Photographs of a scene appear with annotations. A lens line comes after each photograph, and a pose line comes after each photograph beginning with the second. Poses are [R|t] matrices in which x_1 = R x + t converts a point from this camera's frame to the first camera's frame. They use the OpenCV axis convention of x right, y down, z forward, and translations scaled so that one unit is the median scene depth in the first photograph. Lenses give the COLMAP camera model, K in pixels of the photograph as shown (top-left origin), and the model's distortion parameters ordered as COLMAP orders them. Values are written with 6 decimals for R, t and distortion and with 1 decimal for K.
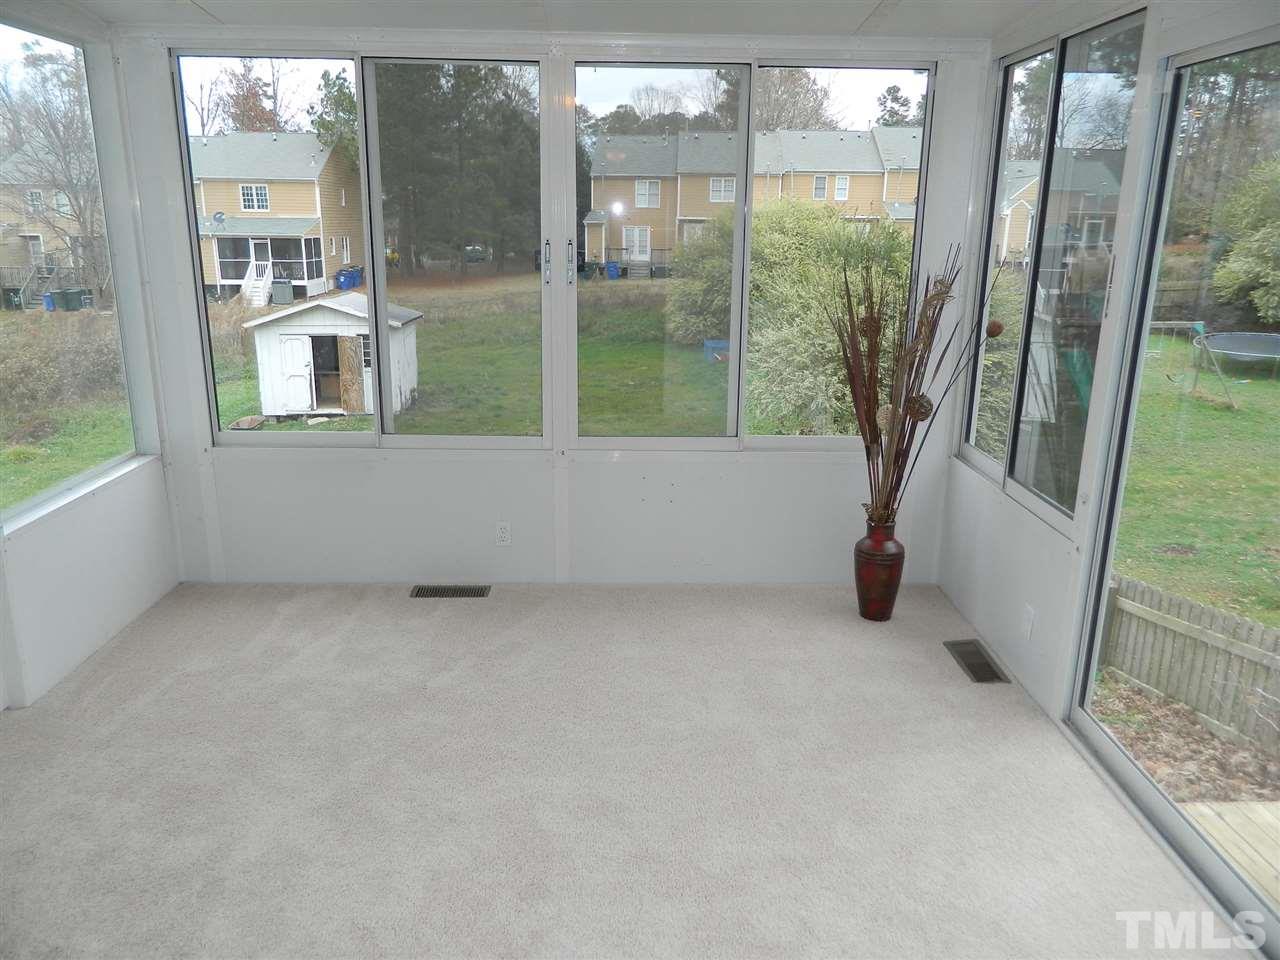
lens RADIAL K [[949.2, 0, 640.0], [0, 949.2, 480.0], [0, 0, 1]] dist [0.009458, -0.001665]
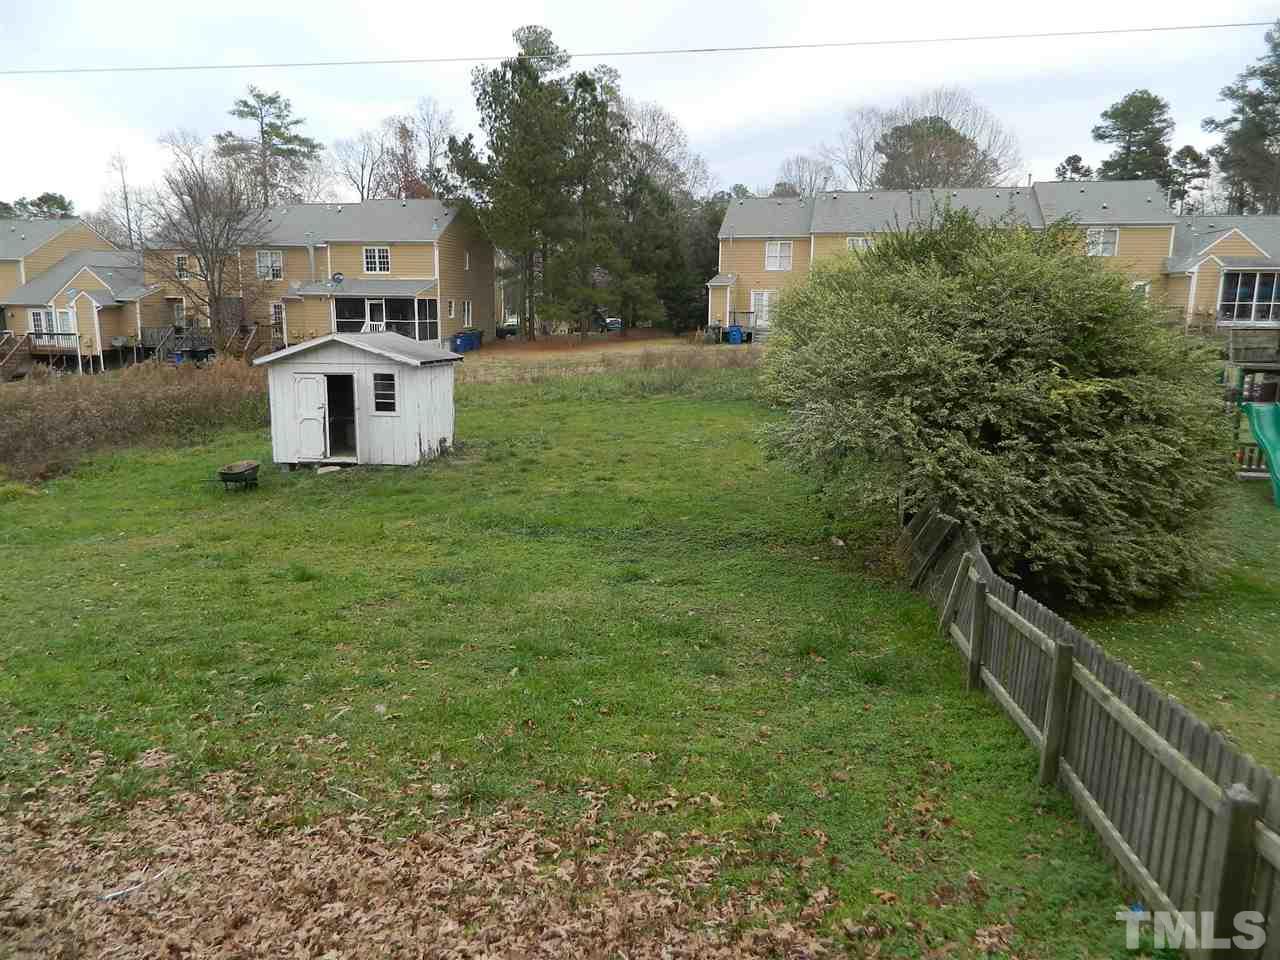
lens RADIAL K [[950.4, 0, 640.0], [0, 950.4, 480.0], [0, 0, 1]] dist [0.001973, -0.000350]
pose [[0.984041, 0.032505, -0.174948, 0.073519], [-0.047641, 0.995408, -0.083025, 0.004912], [0.171446, 0.090035, 0.981071, 0.129071]]
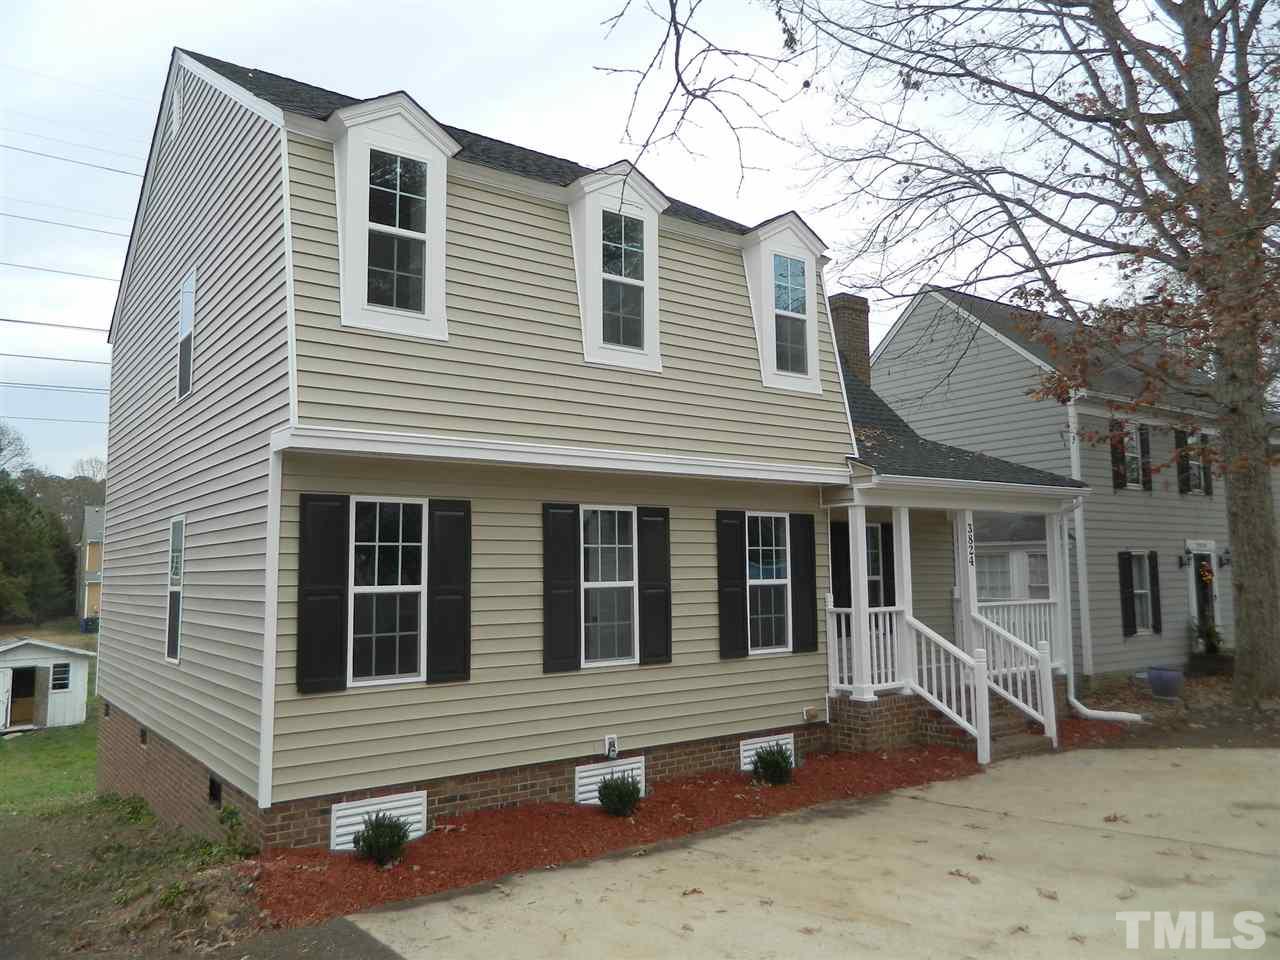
lens RADIAL K [[949.2, 0, 640.0], [0, 949.2, 480.0], [0, 0, 1]] dist [0.009458, -0.001665]
pose [[0.815188, 0.033705, 0.578216, -0.289354], [0.176005, 0.936681, -0.302739, 0.106671], [-0.551807, 0.348558, 0.757638, -0.382425]]
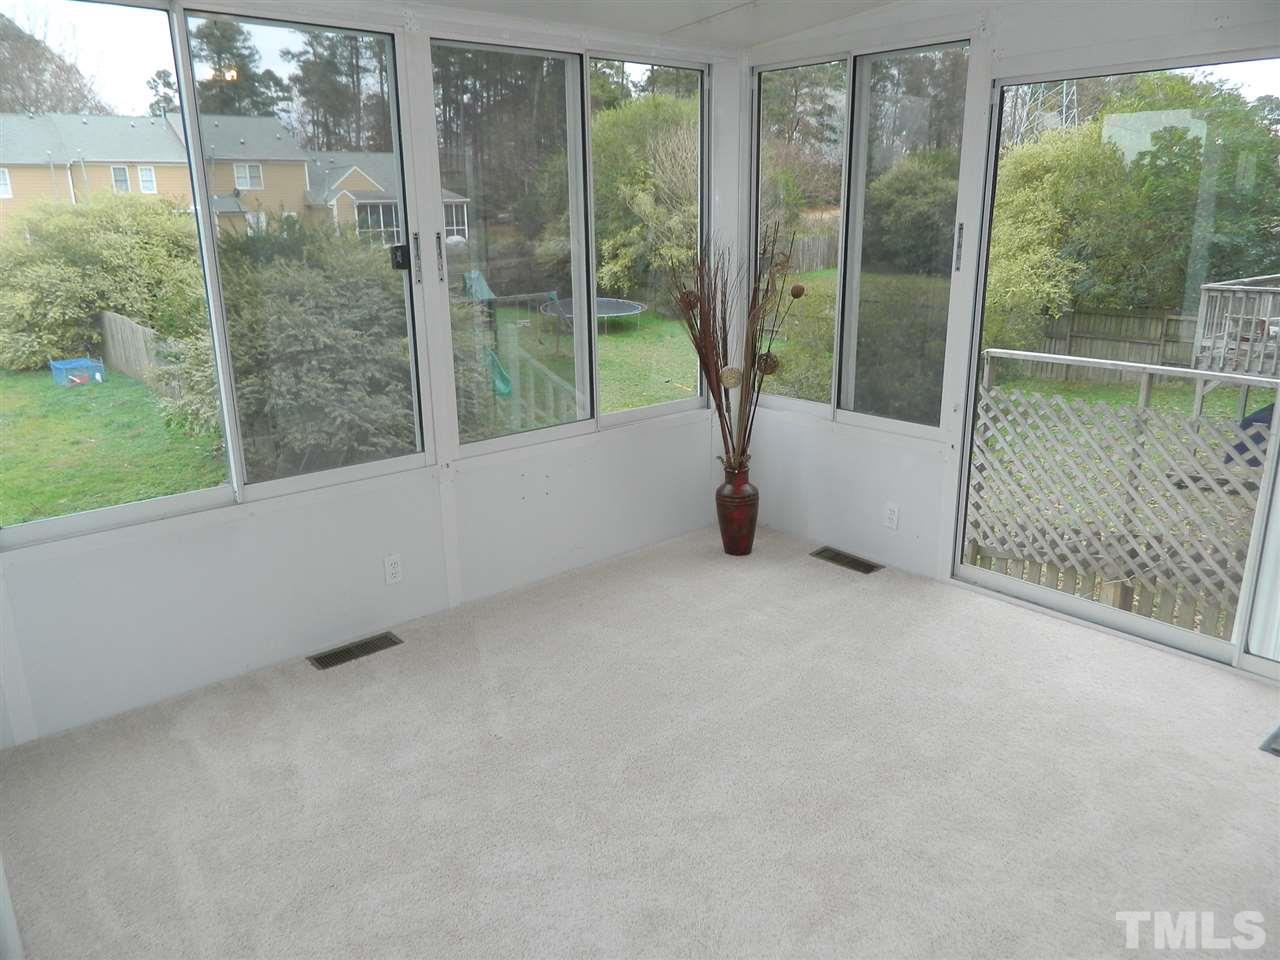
lens RADIAL K [[949.2, 0, 640.0], [0, 949.2, 480.0], [0, 0, 1]] dist [0.009458, -0.001665]
pose [[0.769420, -0.201309, 0.606191, -0.061157], [0.196492, 0.977613, 0.075252, -0.005833], [-0.607769, 0.061211, 0.791751, 0.019514]]
